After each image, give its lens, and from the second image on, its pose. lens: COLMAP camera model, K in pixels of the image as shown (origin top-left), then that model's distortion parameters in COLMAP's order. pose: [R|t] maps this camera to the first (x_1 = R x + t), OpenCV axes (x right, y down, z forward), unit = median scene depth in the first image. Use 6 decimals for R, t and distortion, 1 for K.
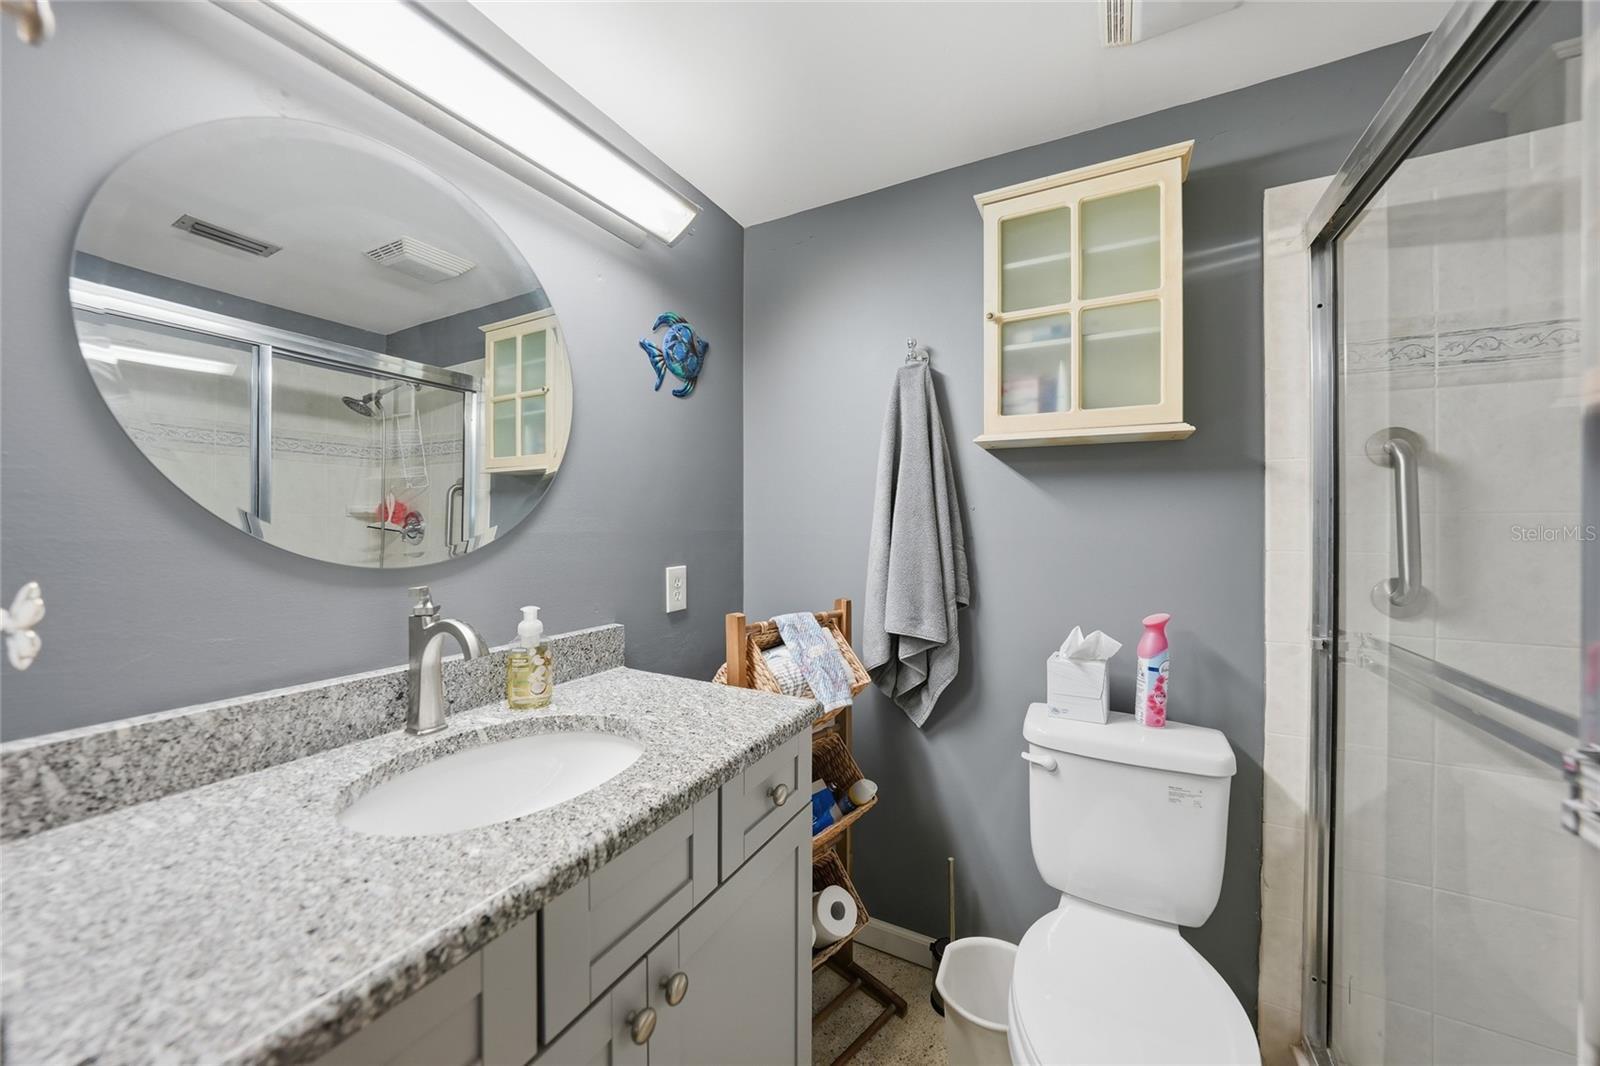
lens RADIAL K [[558.5, 0, 800.1], [0, 558.5, 524.9], [0, 0, 1]] dist [-0.016541, 0.001786]
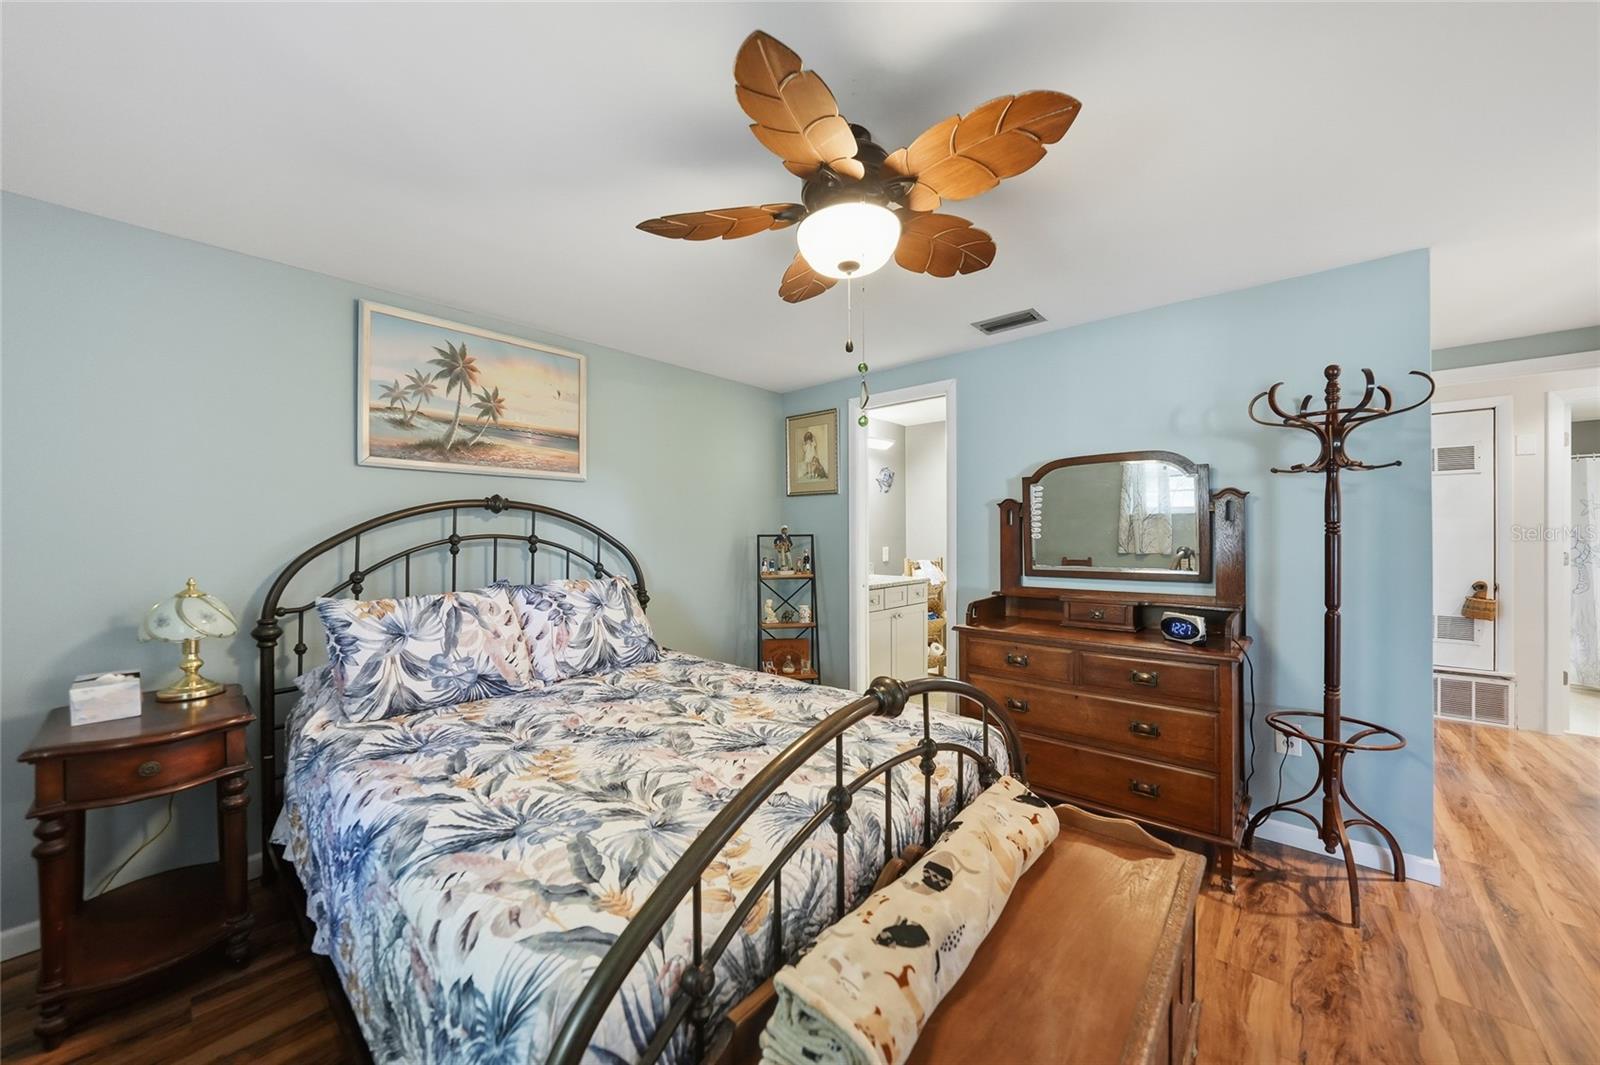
lens RADIAL K [[558.5, 0, 803.8], [0, 558.5, 534.5], [0, 0, 1]] dist [-0.016541, 0.001786]
pose [[0.971688, -0.005001, -0.236216, 0.074163], [0.004949, 0.999987, -0.000813, 0.003729], [0.236217, -0.000379, 0.971700, -2.203912]]
